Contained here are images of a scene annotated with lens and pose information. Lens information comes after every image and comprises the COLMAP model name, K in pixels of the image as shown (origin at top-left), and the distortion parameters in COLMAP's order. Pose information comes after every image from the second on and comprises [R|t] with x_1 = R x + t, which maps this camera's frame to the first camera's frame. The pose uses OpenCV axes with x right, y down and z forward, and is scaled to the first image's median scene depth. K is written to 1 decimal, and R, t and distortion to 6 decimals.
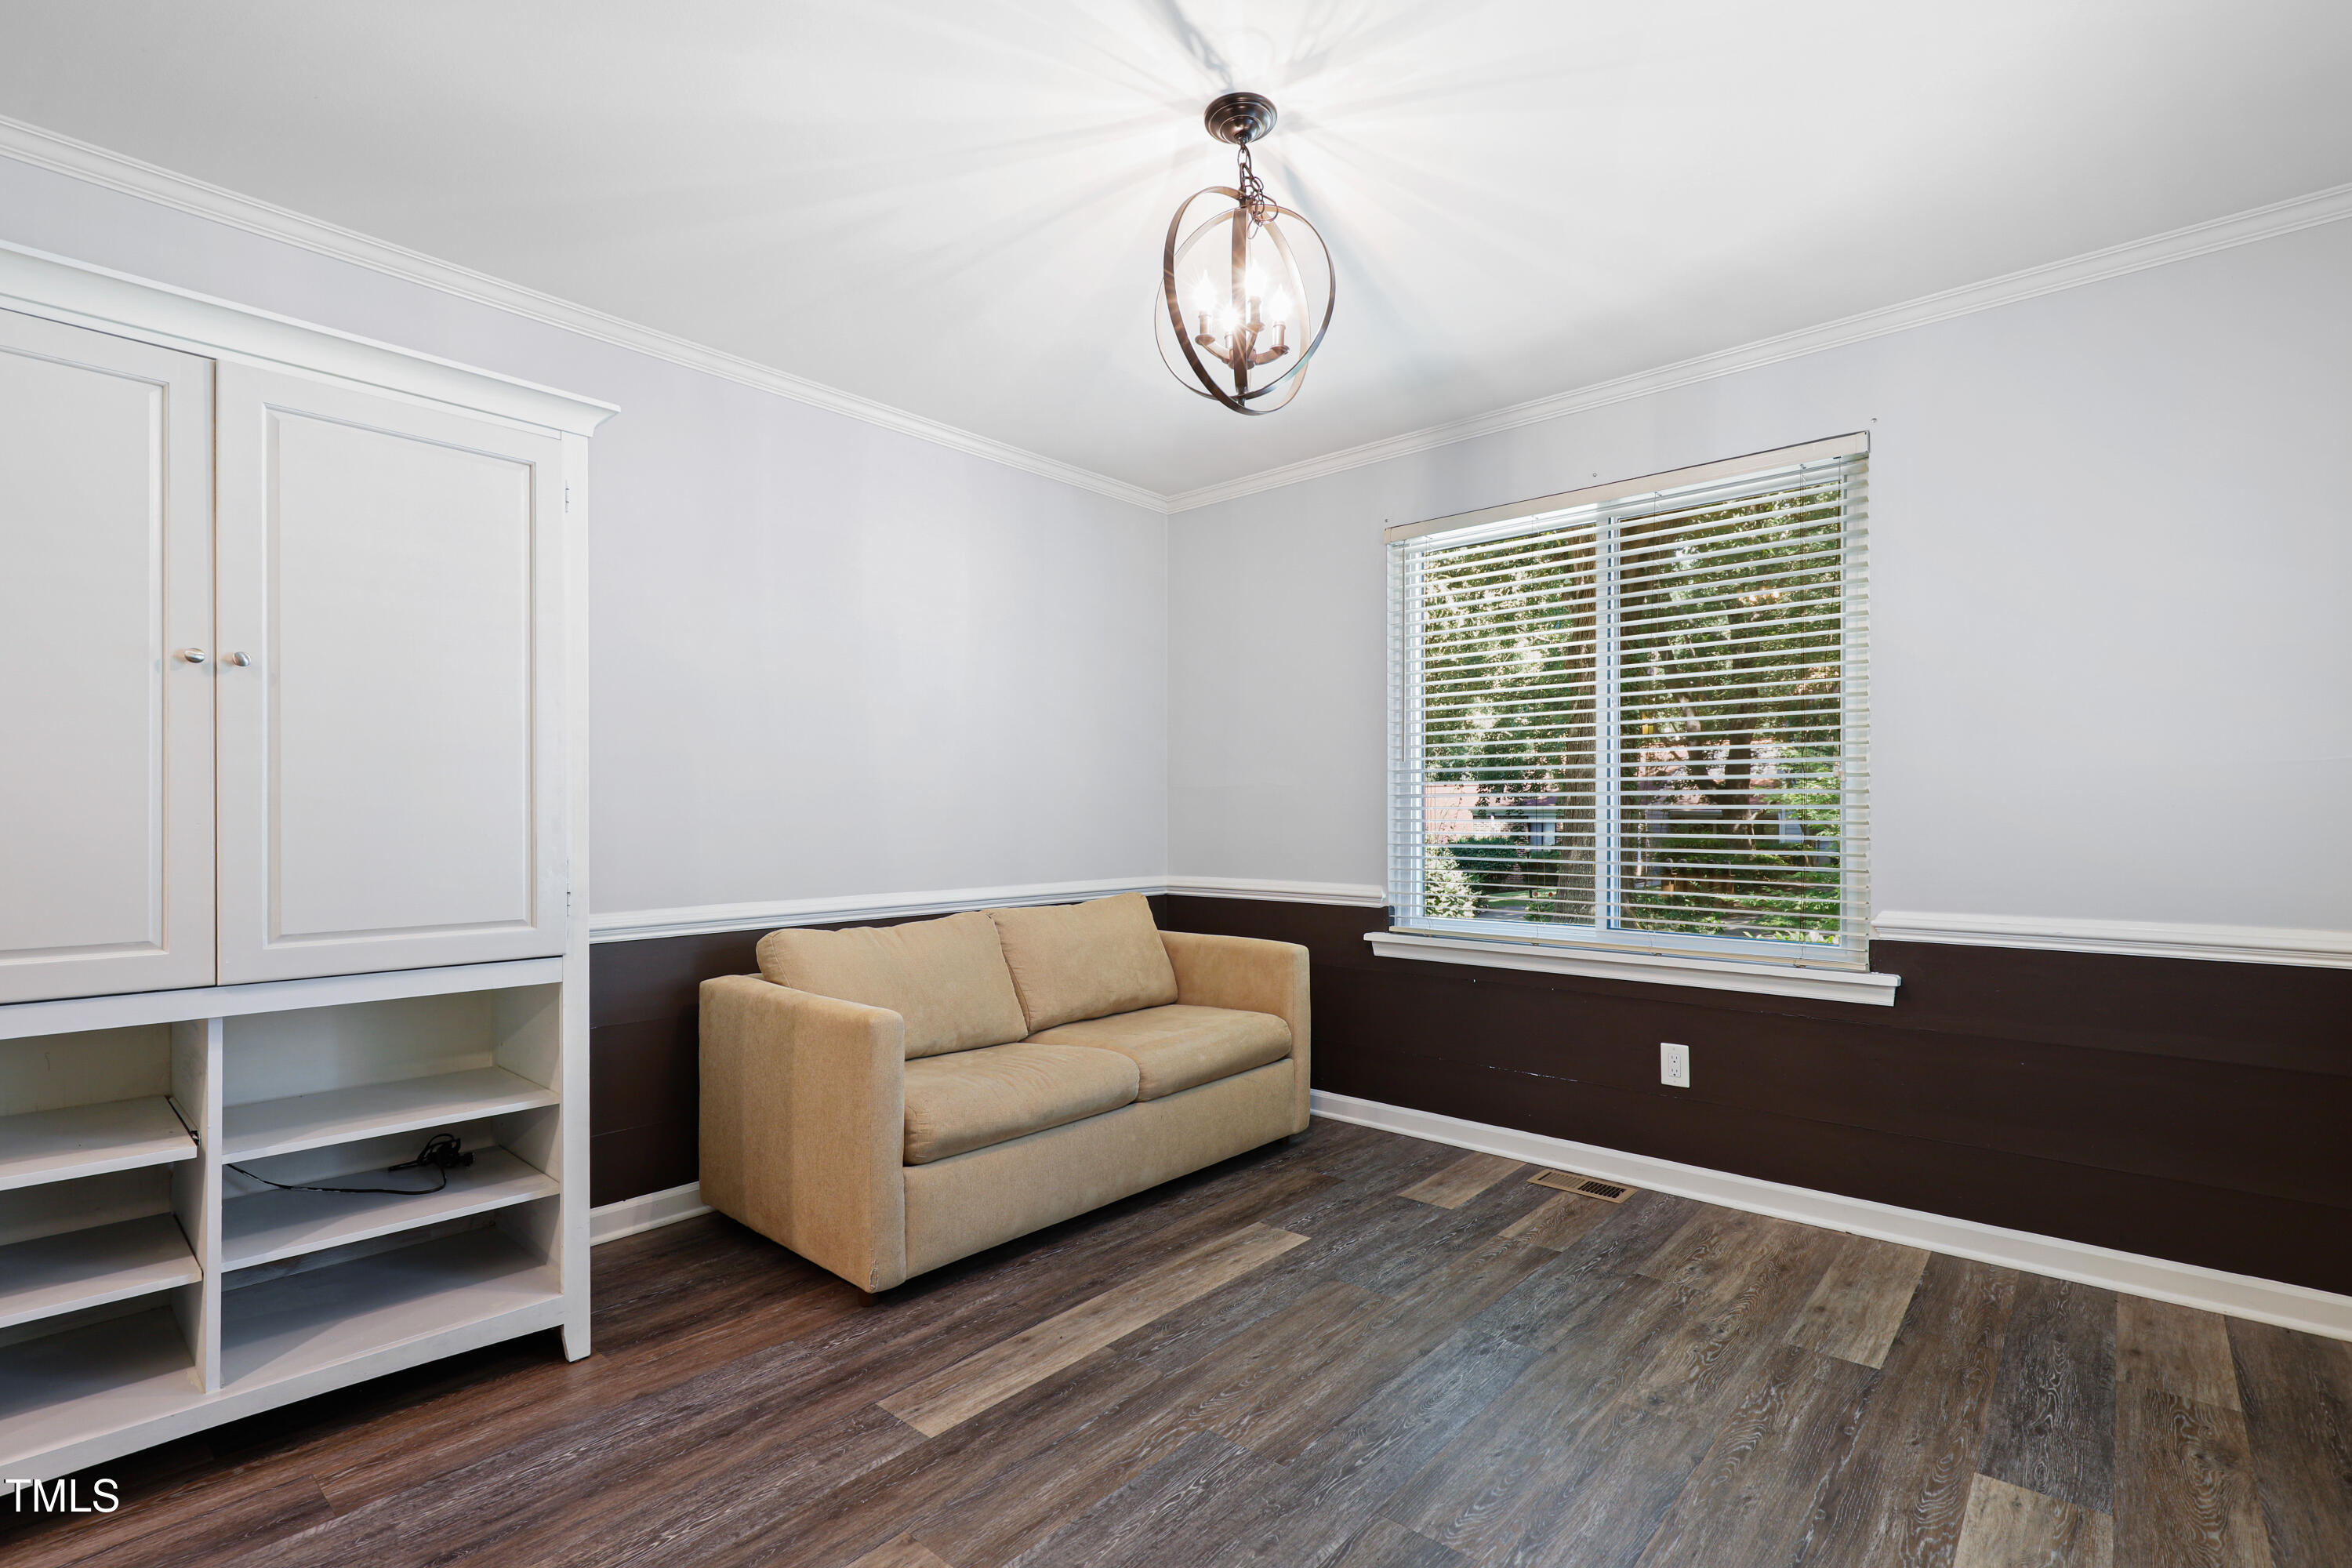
lens RADIAL K [[1086.7, 0, 1175.1], [0, 1086.7, 815.6], [0, 0, 1]] dist [0.000146, -0.000276]
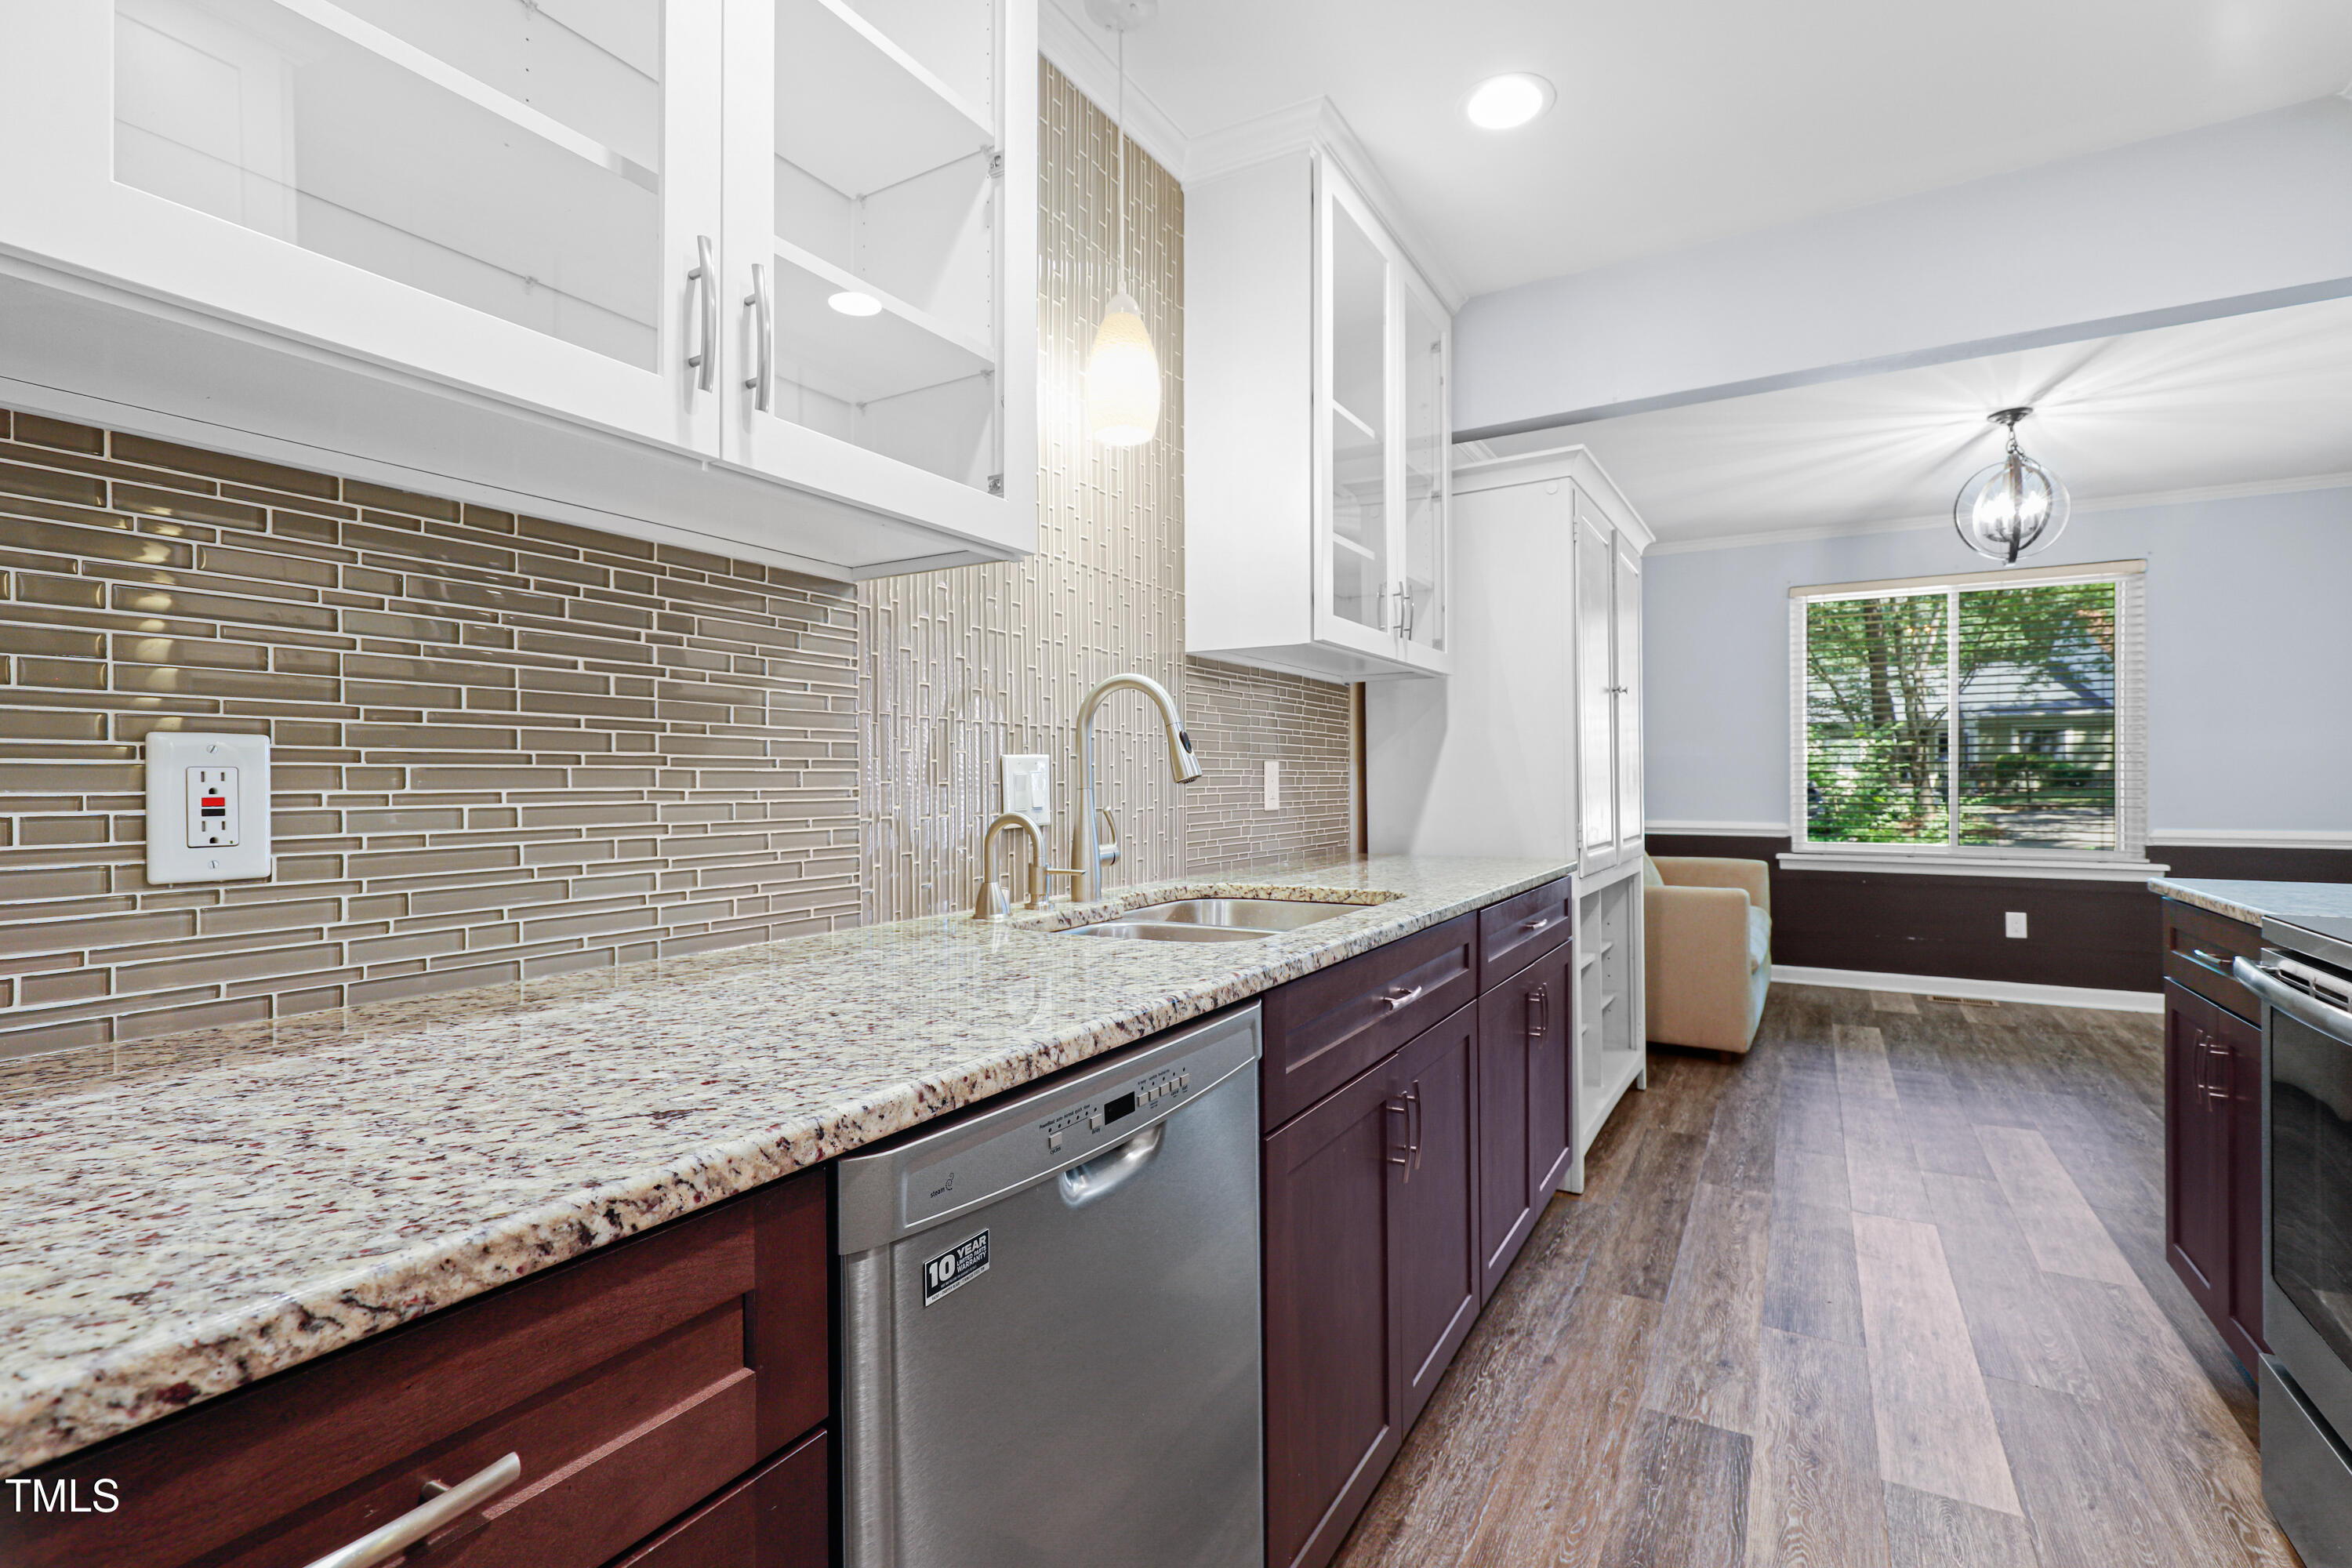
lens RADIAL K [[1112.2, 0, 1187.1], [0, 1112.2, 777.6], [0, 0, 1]] dist [0.017707, 0.000099]
pose [[0.976798, -0.001202, 0.214159, -1.340879], [0.001566, 0.999998, -0.001533, 0.004781], [-0.214156, 0.001832, 0.976798, -0.476937]]
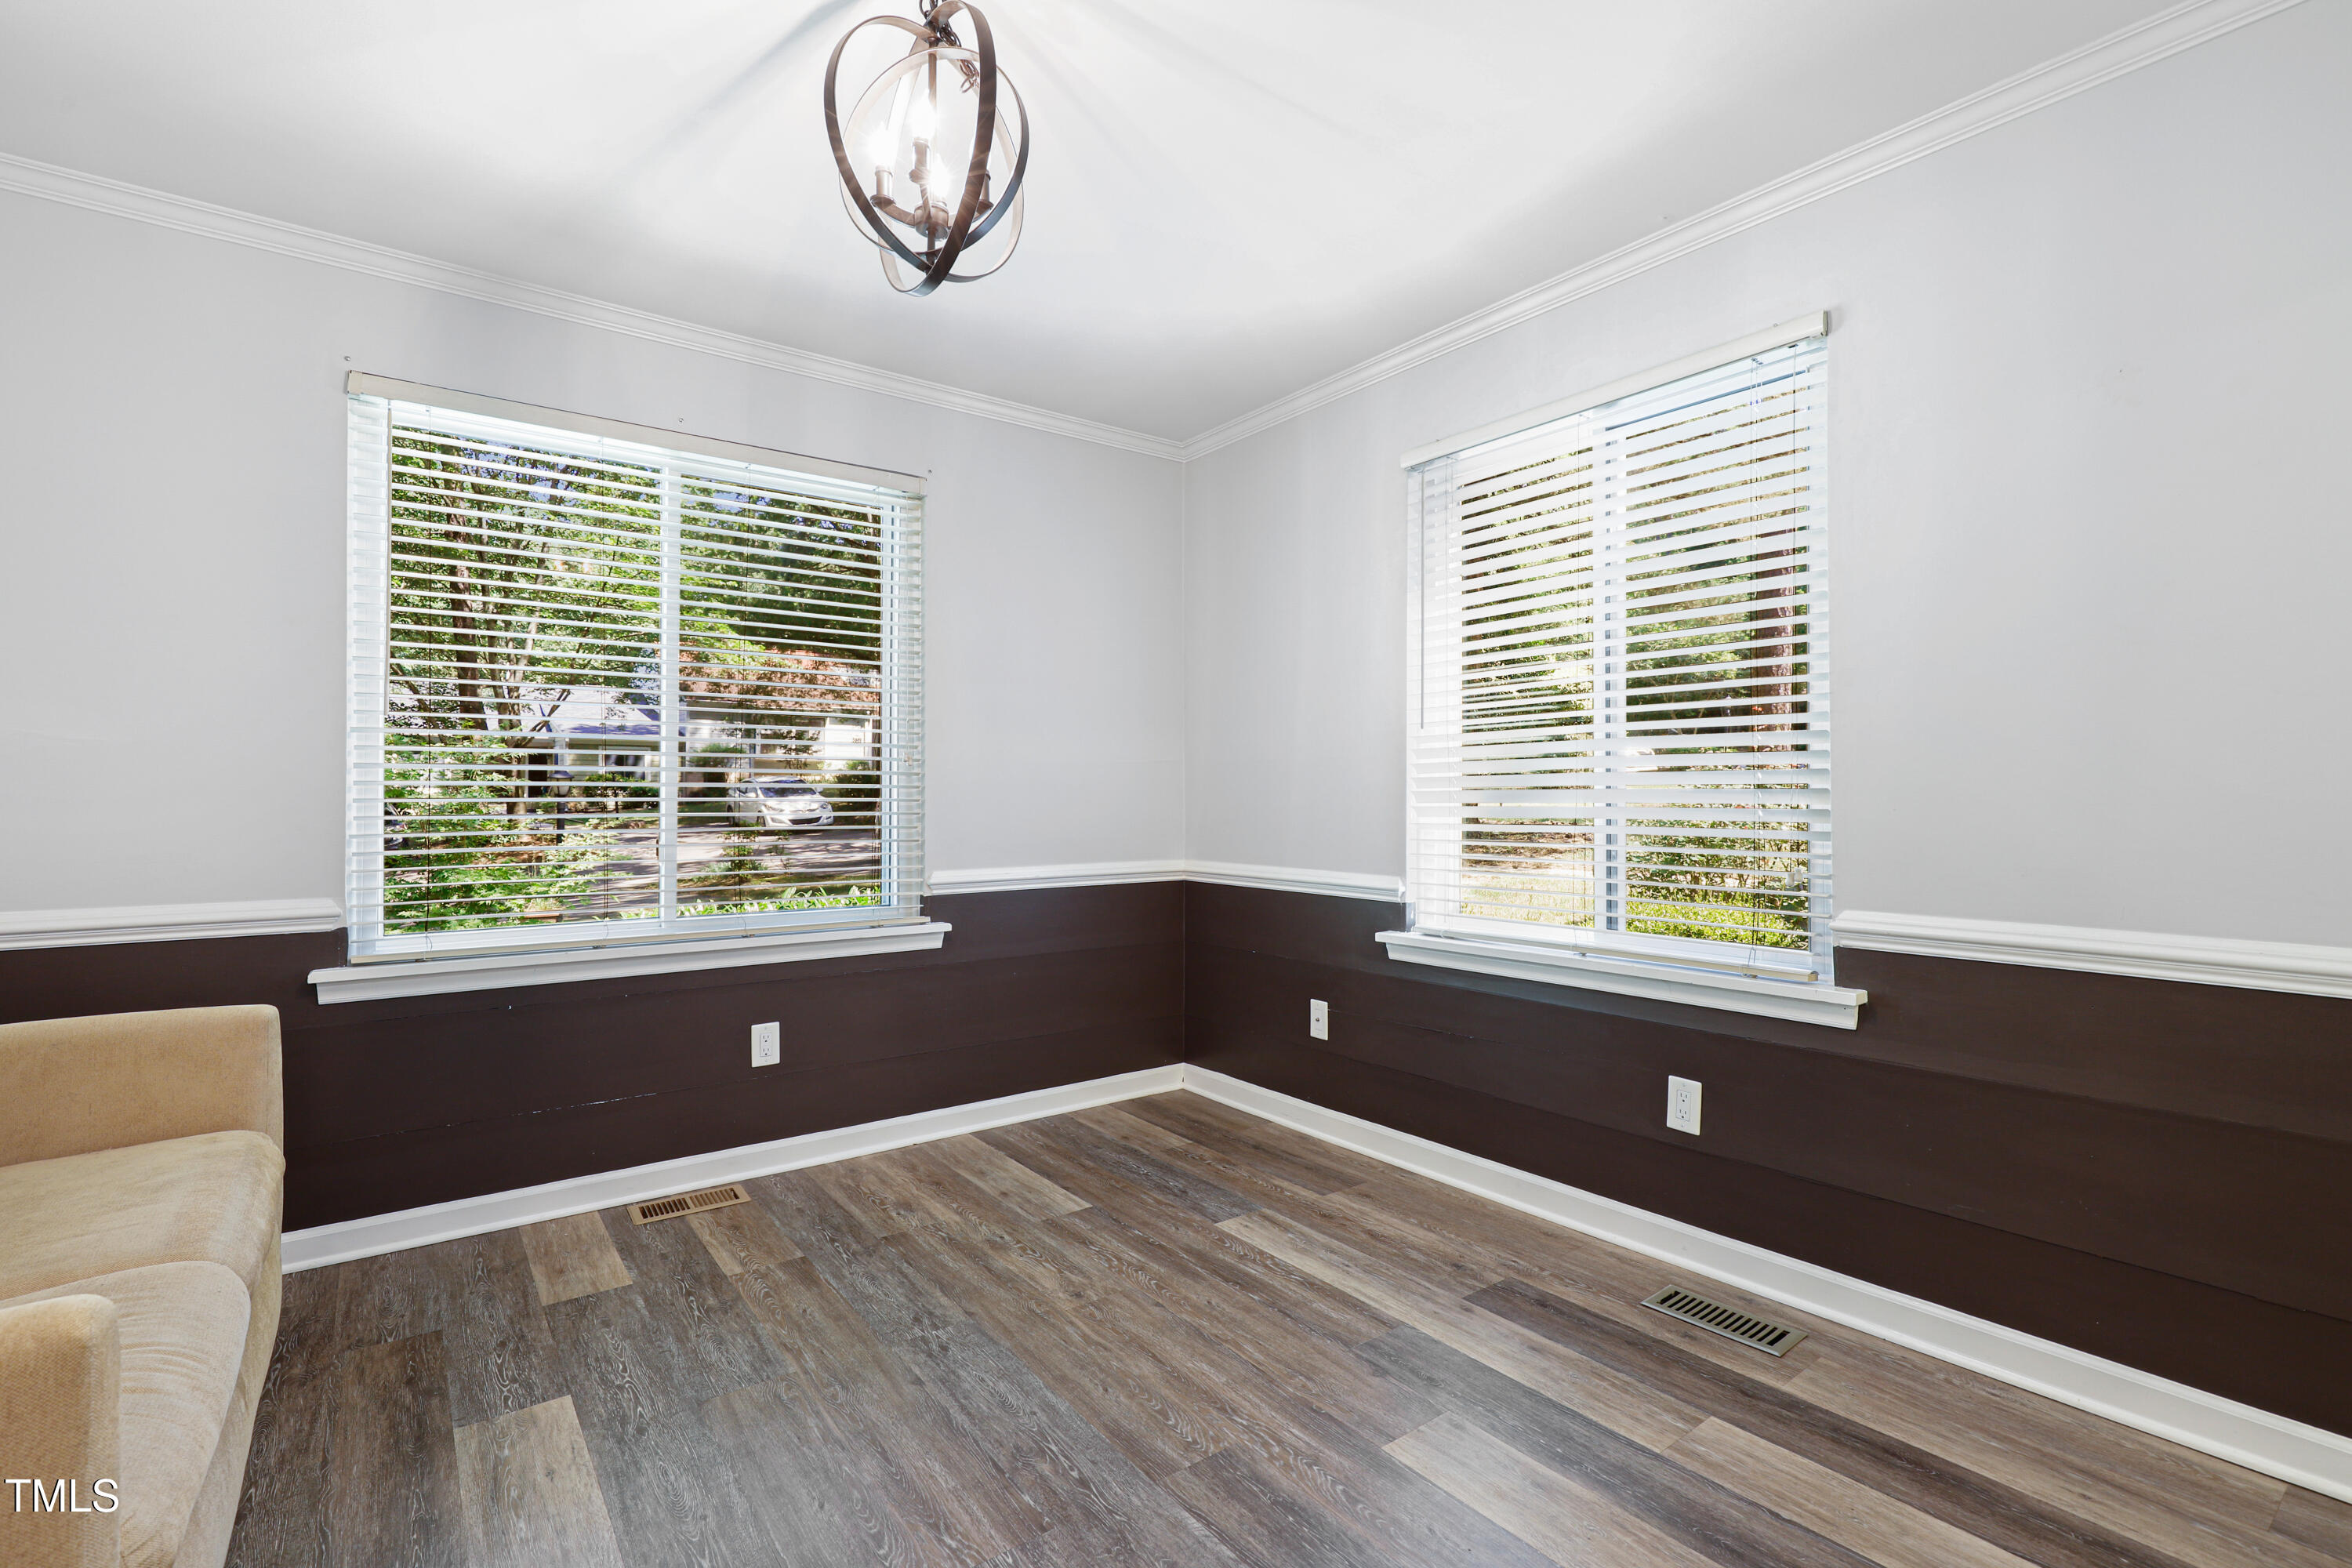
lens RADIAL K [[1074.1, 0, 1209.7], [0, 1074.1, 791.8], [0, 0, 1]] dist [0.000768, -0.000017]
pose [[0.189991, 0.003438, 0.981780, -0.500500], [0.001364, 0.999992, -0.003765, 0.003067], [-0.981785, 0.002055, 0.189985, 0.483648]]
